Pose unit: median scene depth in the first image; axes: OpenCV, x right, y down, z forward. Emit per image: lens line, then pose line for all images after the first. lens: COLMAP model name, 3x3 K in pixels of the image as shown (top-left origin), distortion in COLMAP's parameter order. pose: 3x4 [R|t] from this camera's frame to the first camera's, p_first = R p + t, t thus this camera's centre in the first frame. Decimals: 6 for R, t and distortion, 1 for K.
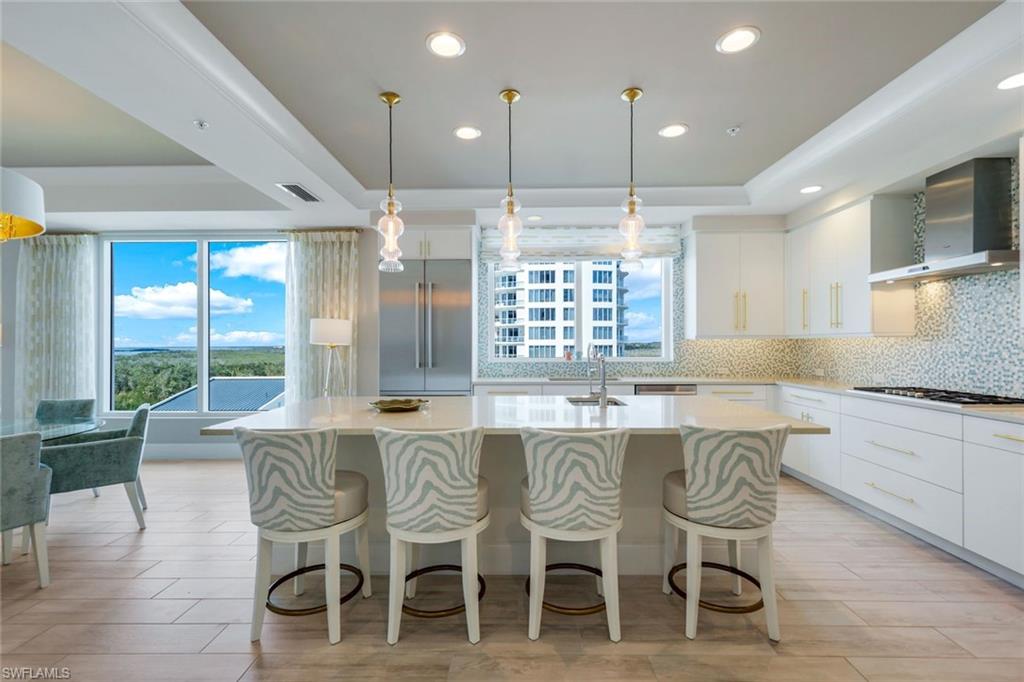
lens RADIAL K [[460.0, 0, 512.0], [0, 460.0, 341.0], [0, 0, 1]] dist [0.013036, -0.000162]
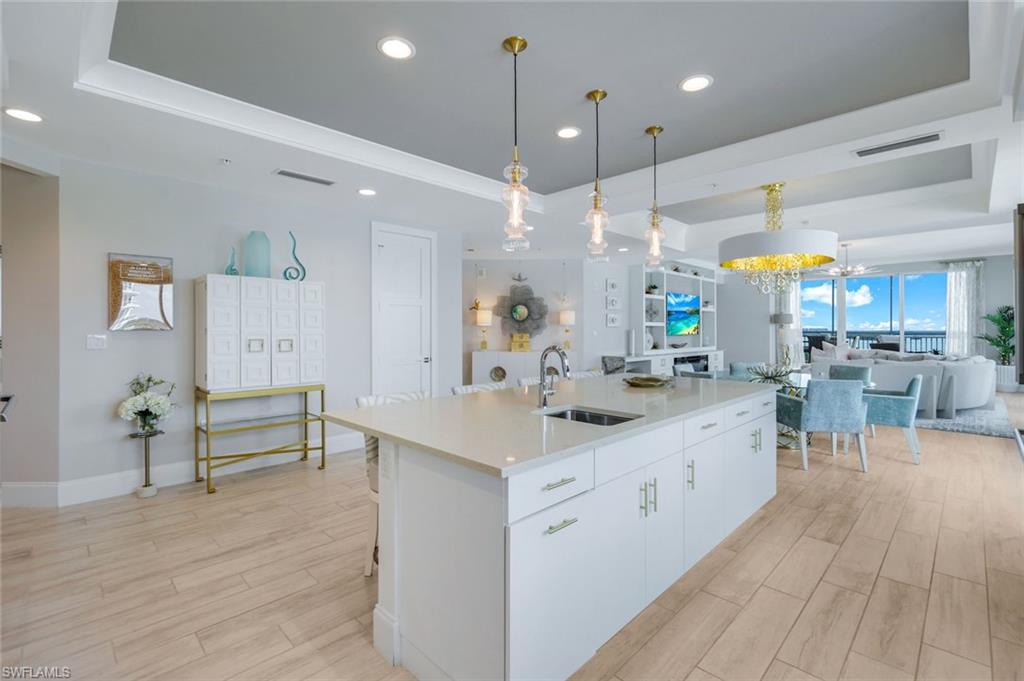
lens RADIAL K [[463.7, 0, 512.0], [0, 463.7, 327.2], [0, 0, 1]] dist [0.000844, 0.000028]
pose [[-0.691549, 0.002846, -0.722324, 0.679718], [0.008736, 0.999952, -0.004424, -0.003275], [0.722277, -0.009370, -0.691541, 1.217064]]
